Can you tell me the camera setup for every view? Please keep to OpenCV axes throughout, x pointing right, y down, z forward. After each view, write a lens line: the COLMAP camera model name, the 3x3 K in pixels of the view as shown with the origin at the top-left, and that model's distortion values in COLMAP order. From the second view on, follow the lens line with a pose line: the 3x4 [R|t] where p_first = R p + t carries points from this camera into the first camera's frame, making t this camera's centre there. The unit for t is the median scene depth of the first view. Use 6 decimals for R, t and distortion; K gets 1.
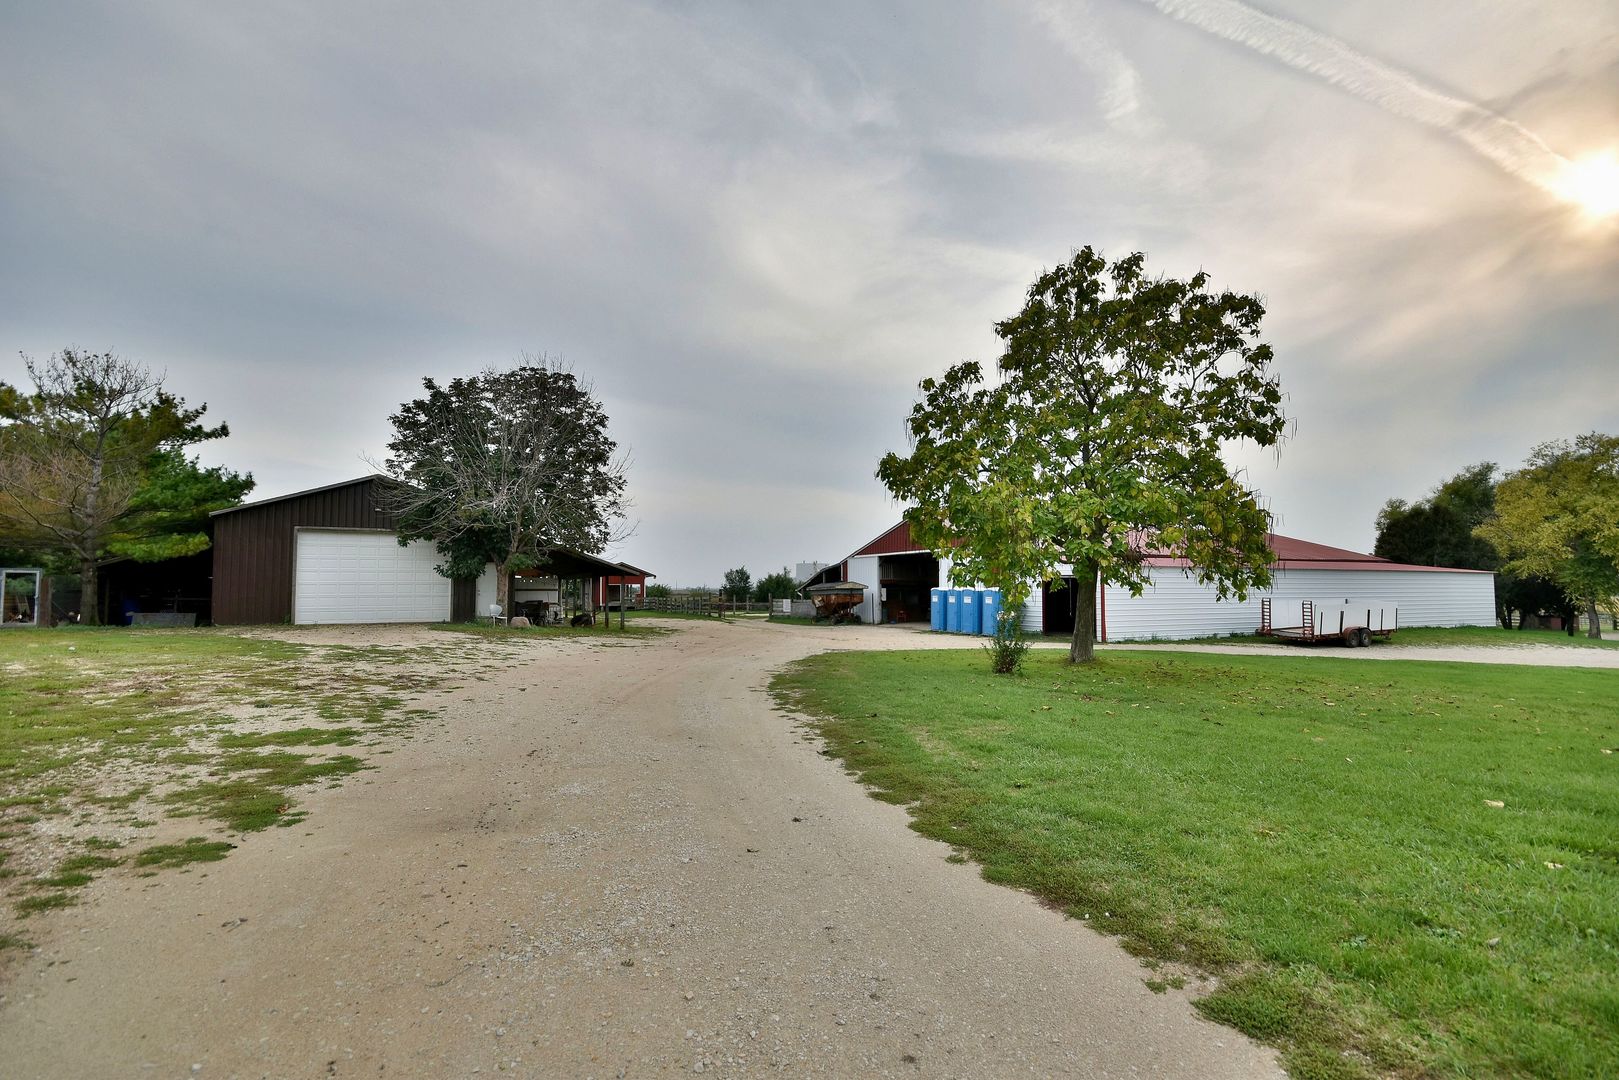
lens RADIAL K [[744.7, 0, 797.0], [0, 744.7, 547.1], [0, 0, 1]] dist [0.004525, -0.000240]
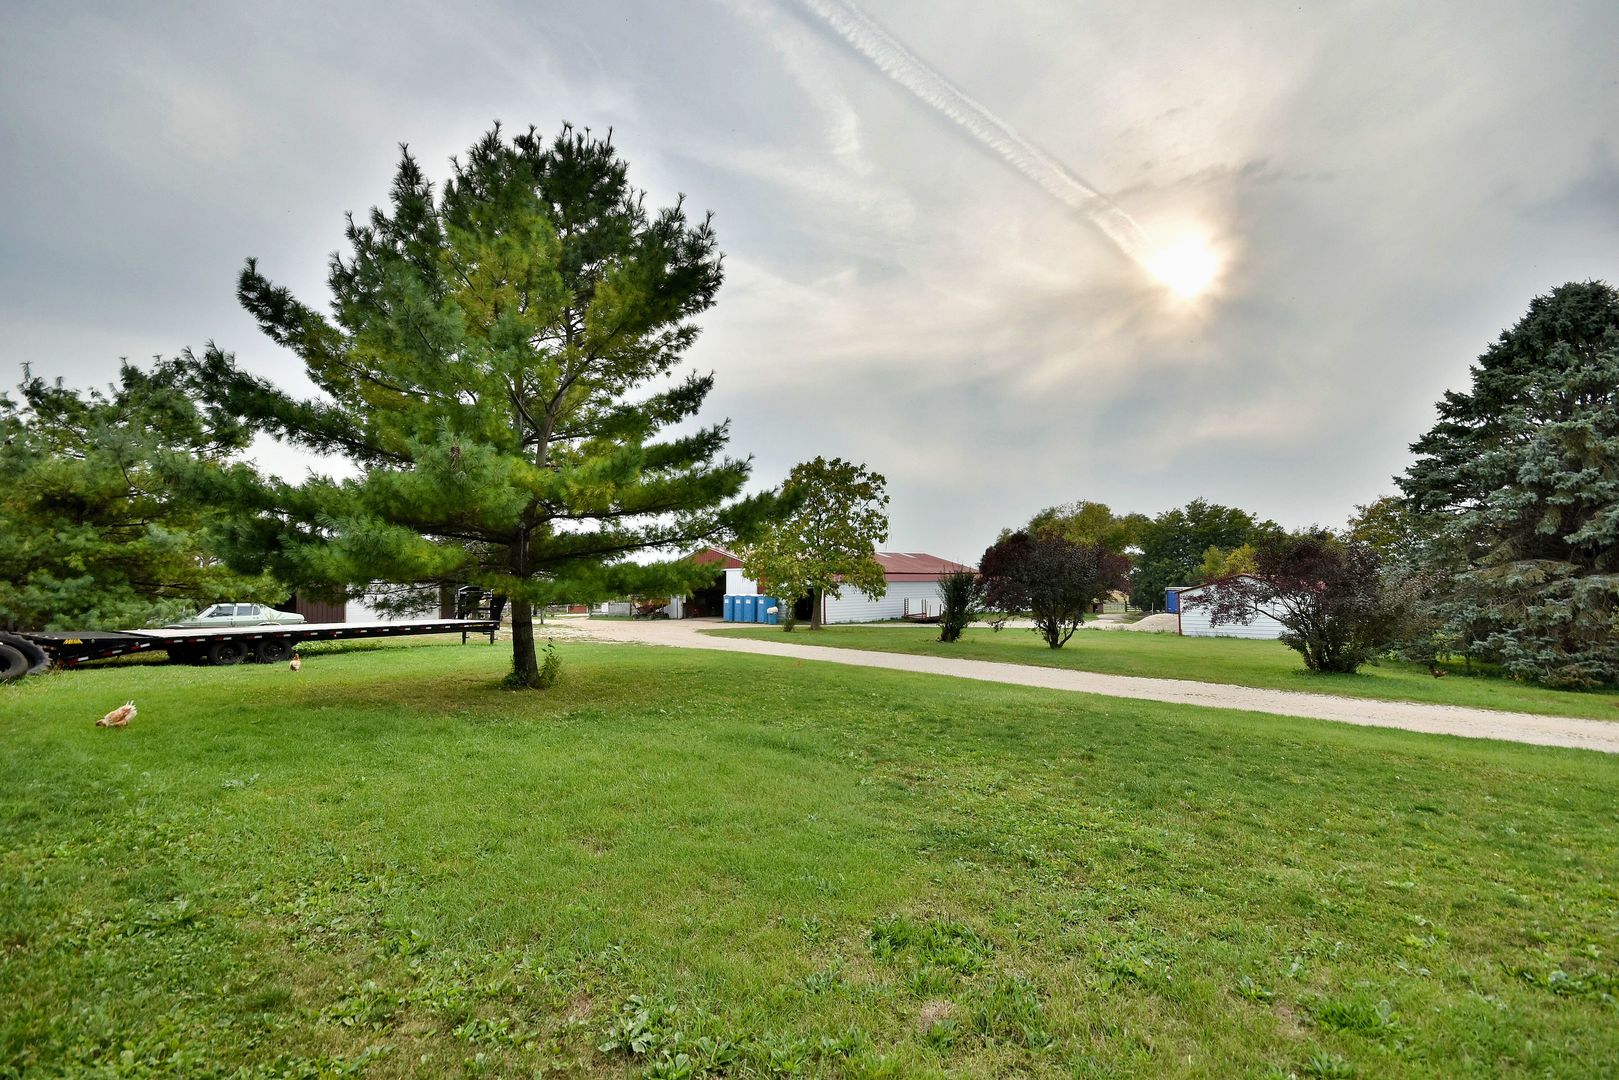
lens RADIAL K [[744.7, 0, 798.5], [0, 744.7, 543.6], [0, 0, 1]] dist [0.004525, -0.000240]
pose [[0.938821, 0.009520, 0.344273, -0.204228], [-0.008436, 0.999954, -0.004646, -0.043812], [-0.344301, 0.001458, 0.938858, -0.504705]]
